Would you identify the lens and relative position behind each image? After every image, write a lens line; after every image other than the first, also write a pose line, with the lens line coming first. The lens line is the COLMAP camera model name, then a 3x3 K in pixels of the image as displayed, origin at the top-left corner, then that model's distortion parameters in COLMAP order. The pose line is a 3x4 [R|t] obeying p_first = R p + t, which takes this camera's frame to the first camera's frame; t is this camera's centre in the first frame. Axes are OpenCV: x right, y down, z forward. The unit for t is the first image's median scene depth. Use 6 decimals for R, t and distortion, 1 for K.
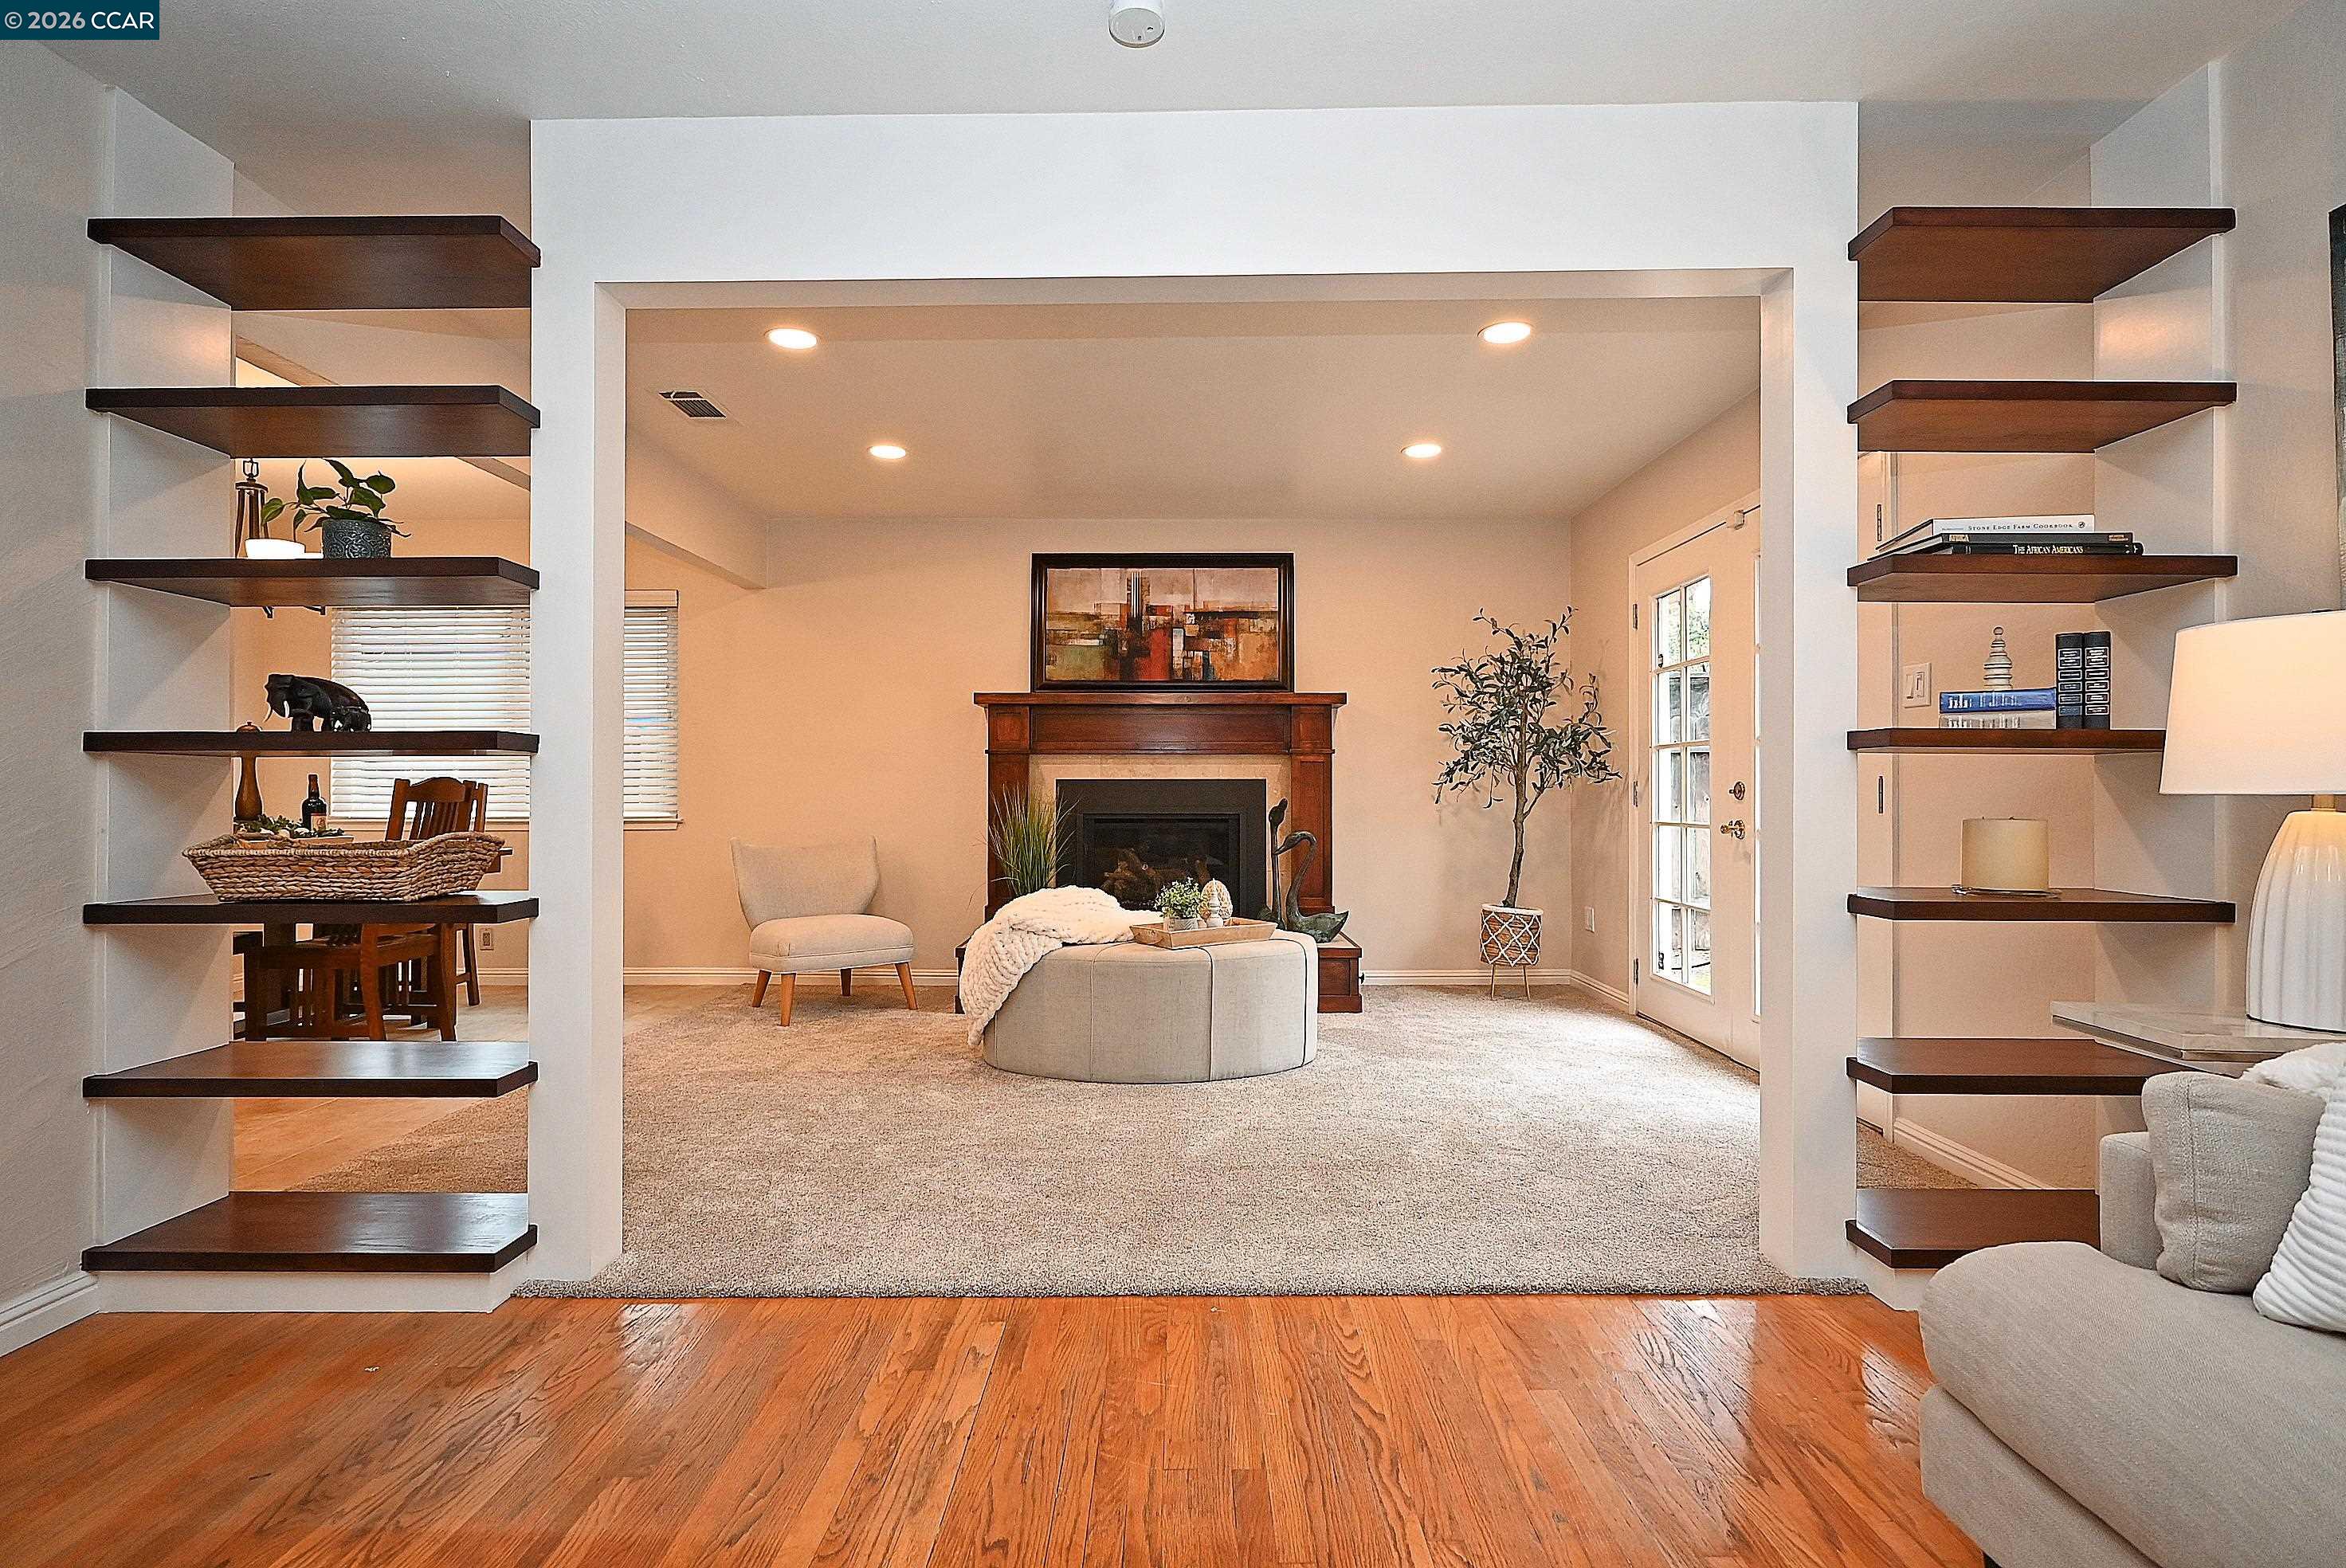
lens RADIAL K [[1153.2, 0, 1169.6], [0, 1153.2, 787.3], [0, 0, 1]] dist [-0.010007, 0.004320]
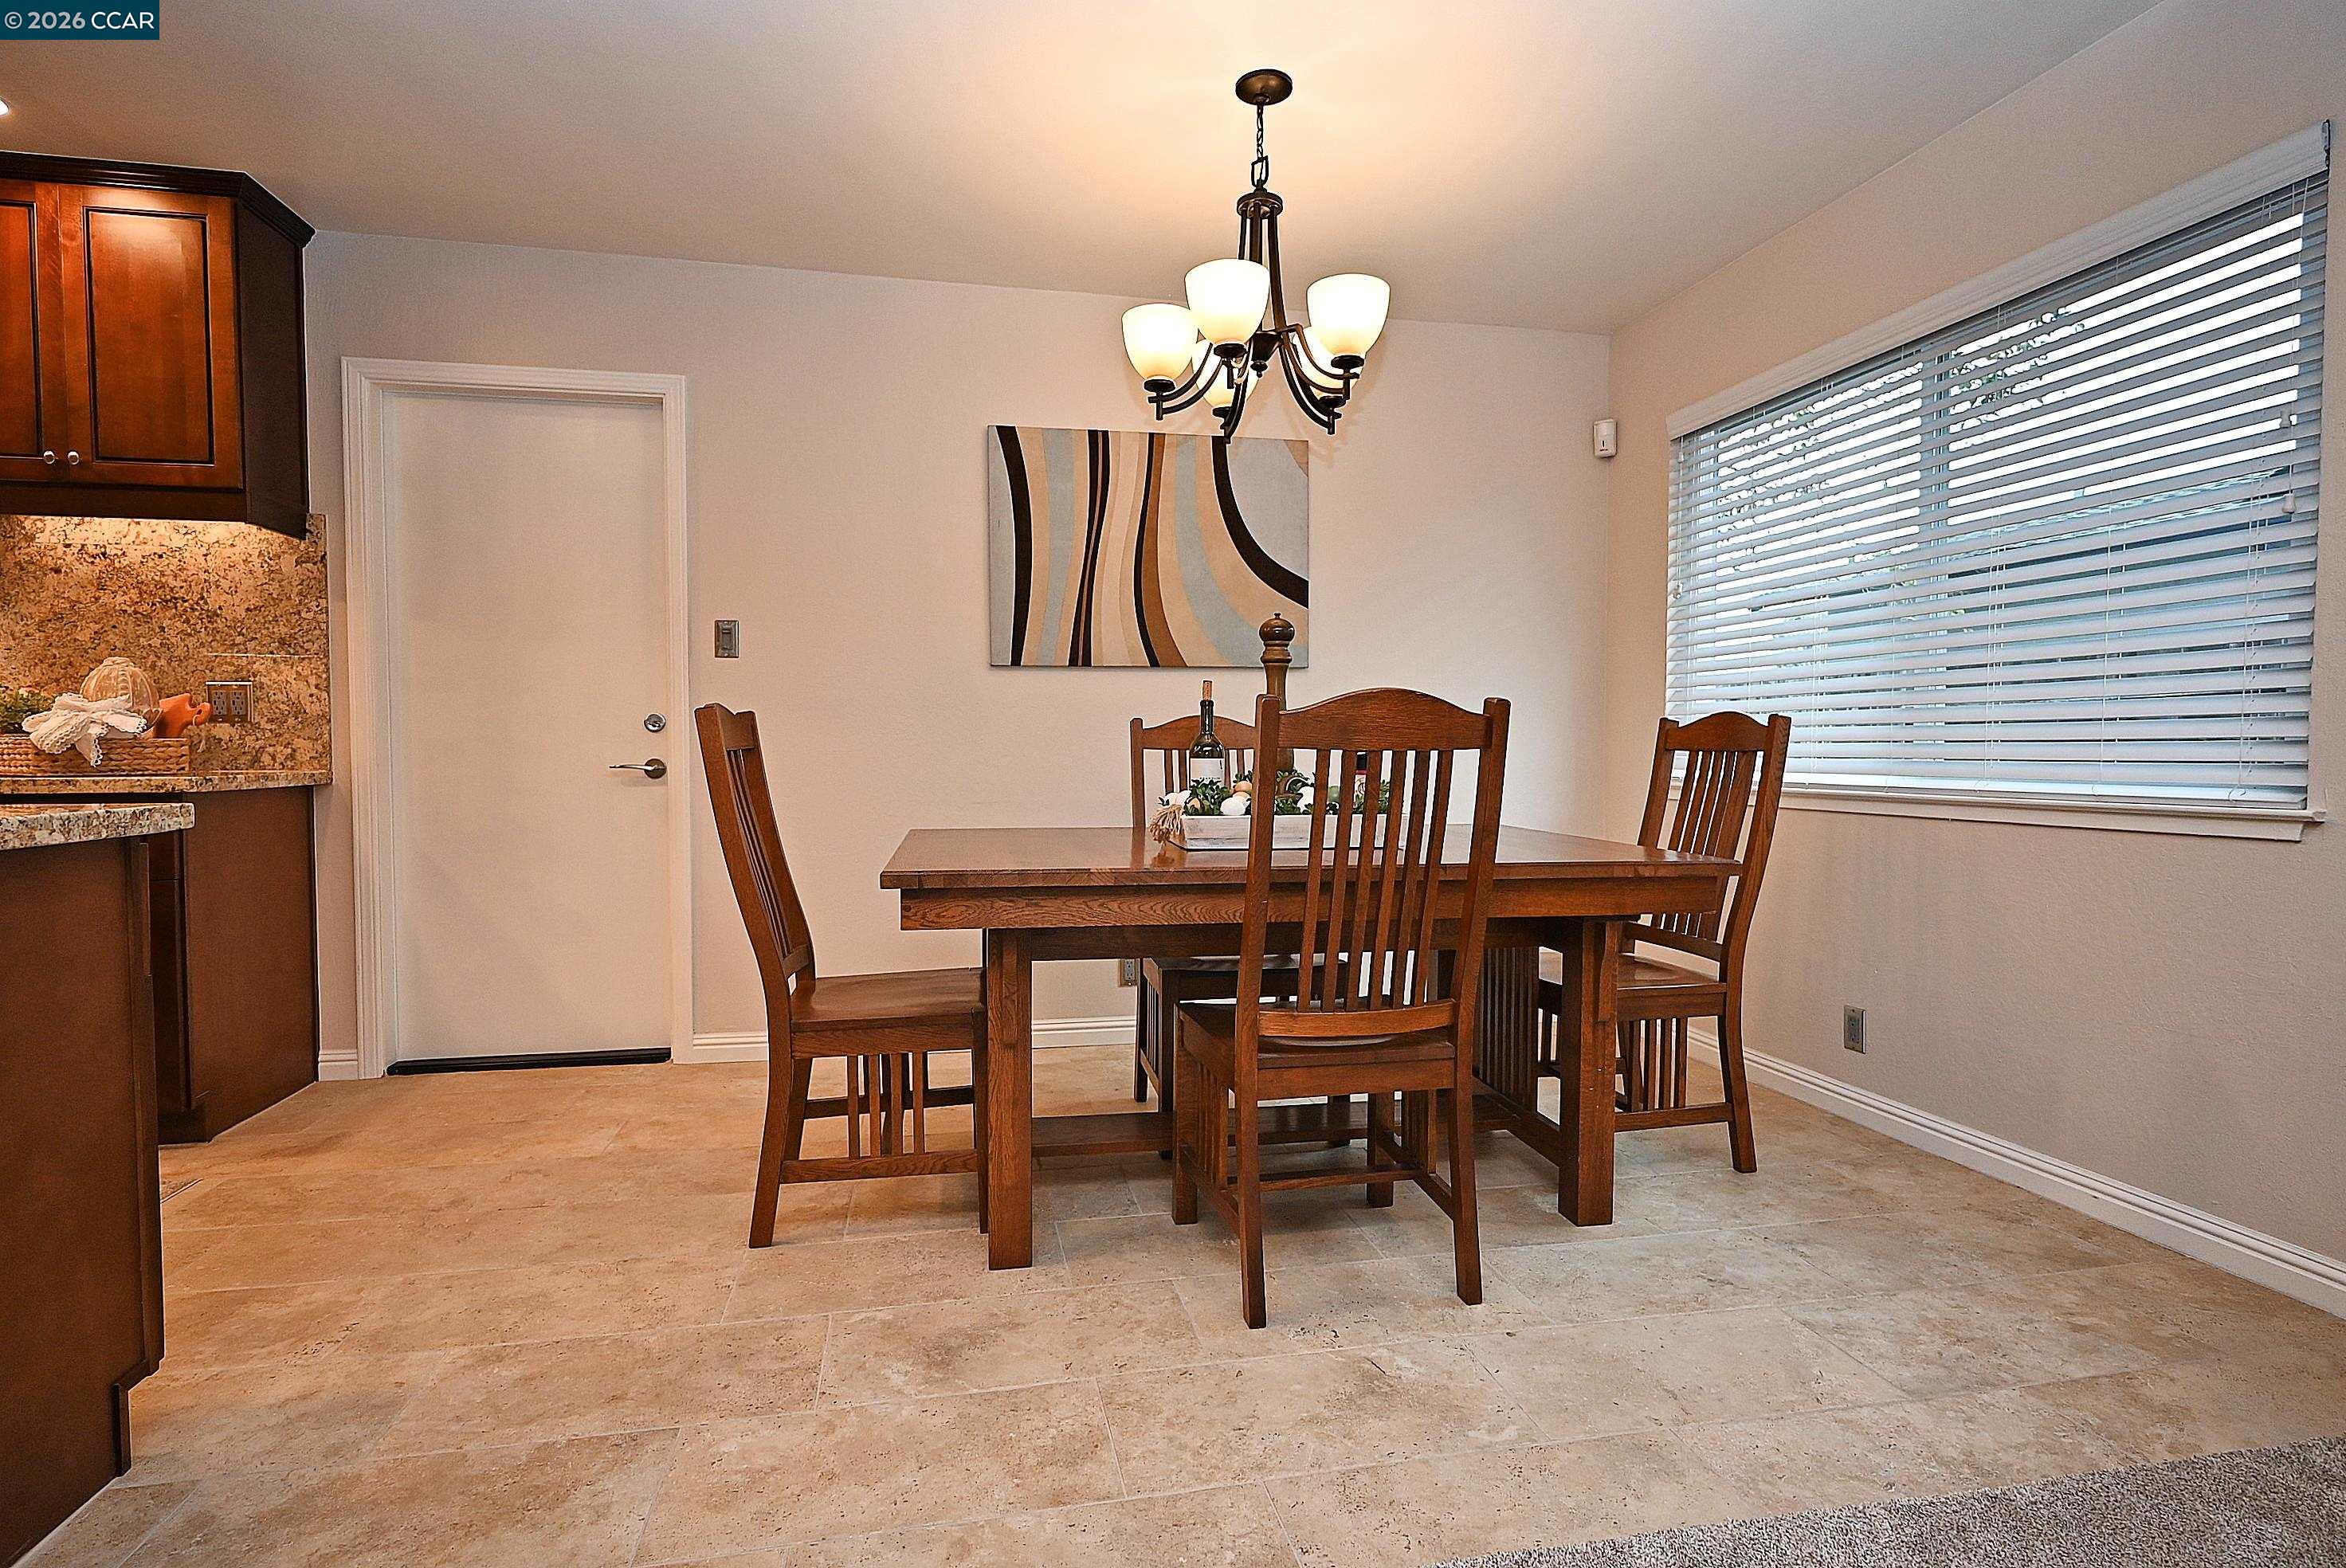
lens RADIAL K [[1166.2, 0, 1169.6], [0, 1166.2, 786.3], [0, 0, 1]] dist [-0.007730, 0.003334]
pose [[0.204289, 0.035455, -0.978268, -0.166383], [0.002374, 0.999323, 0.036713, 0.008375], [0.978908, -0.009822, 0.204067, 0.613818]]
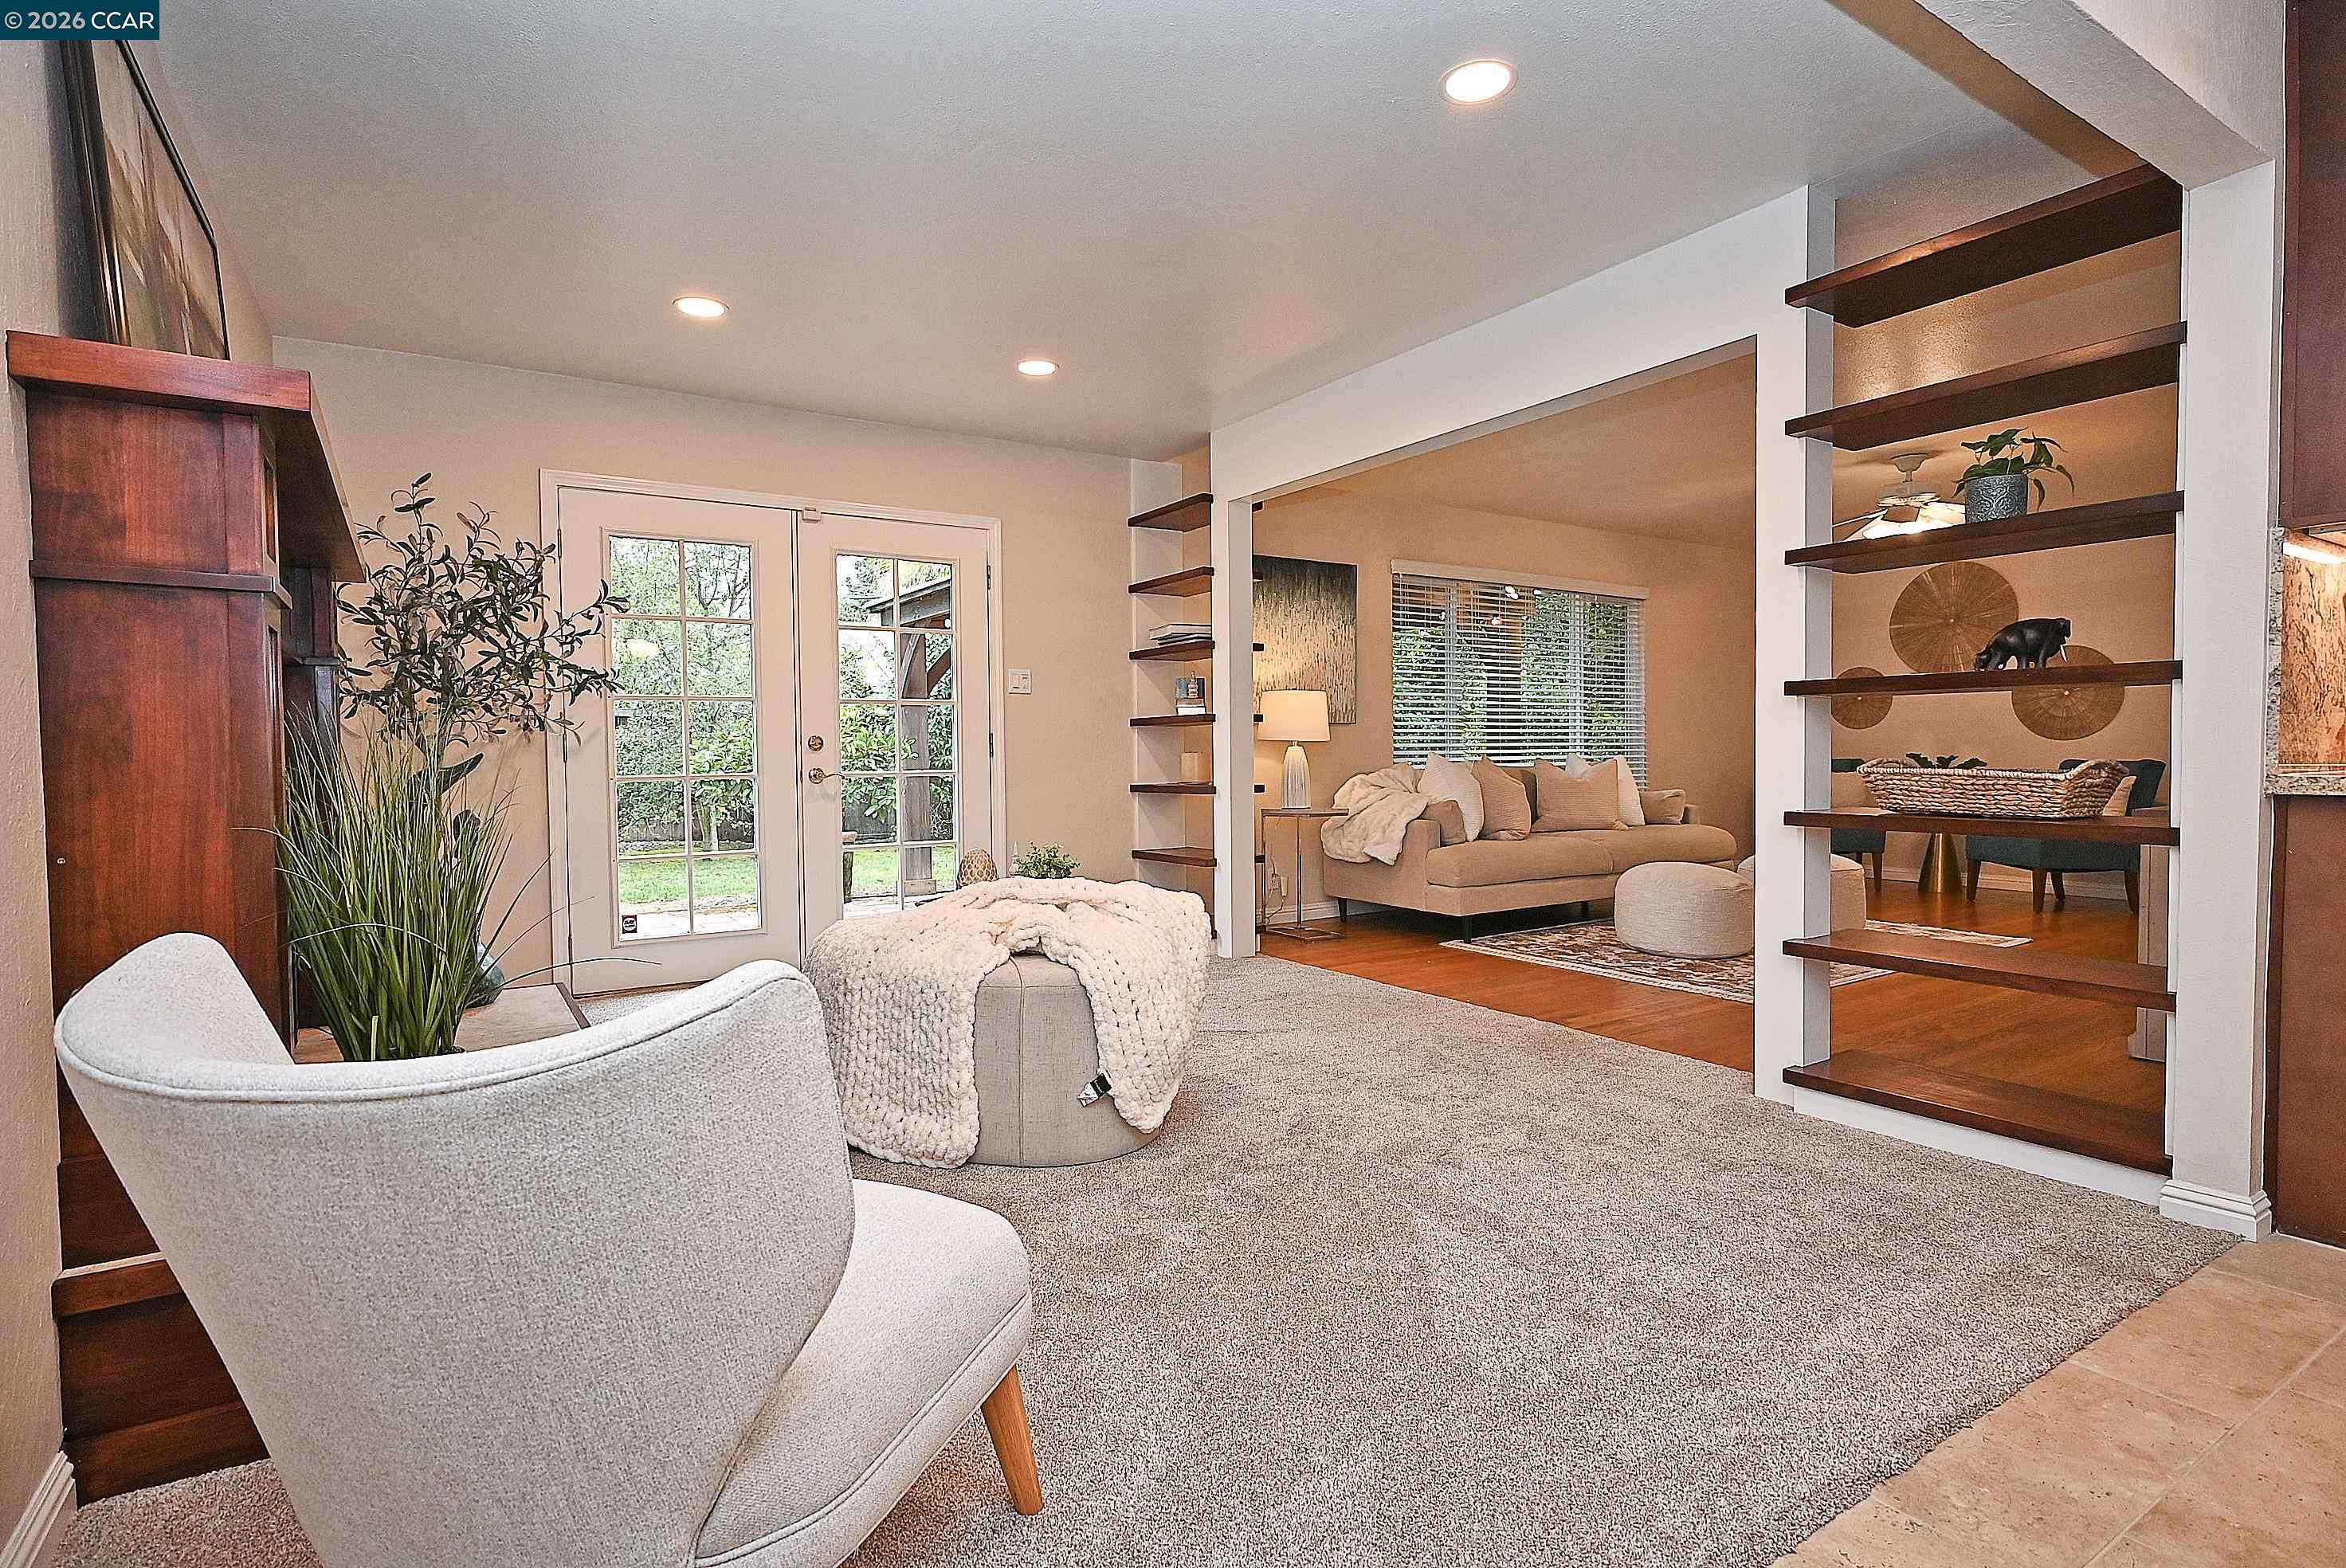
lens RADIAL K [[1153.2, 0, 1169.6], [0, 1153.2, 787.3], [0, 0, 1]] dist [-0.010007, 0.004320]
pose [[-0.544072, -0.019246, 0.838818, -0.504372], [0.007450, 0.999587, 0.027768, 0.013260], [-0.839006, 0.021357, -0.543704, 0.946801]]
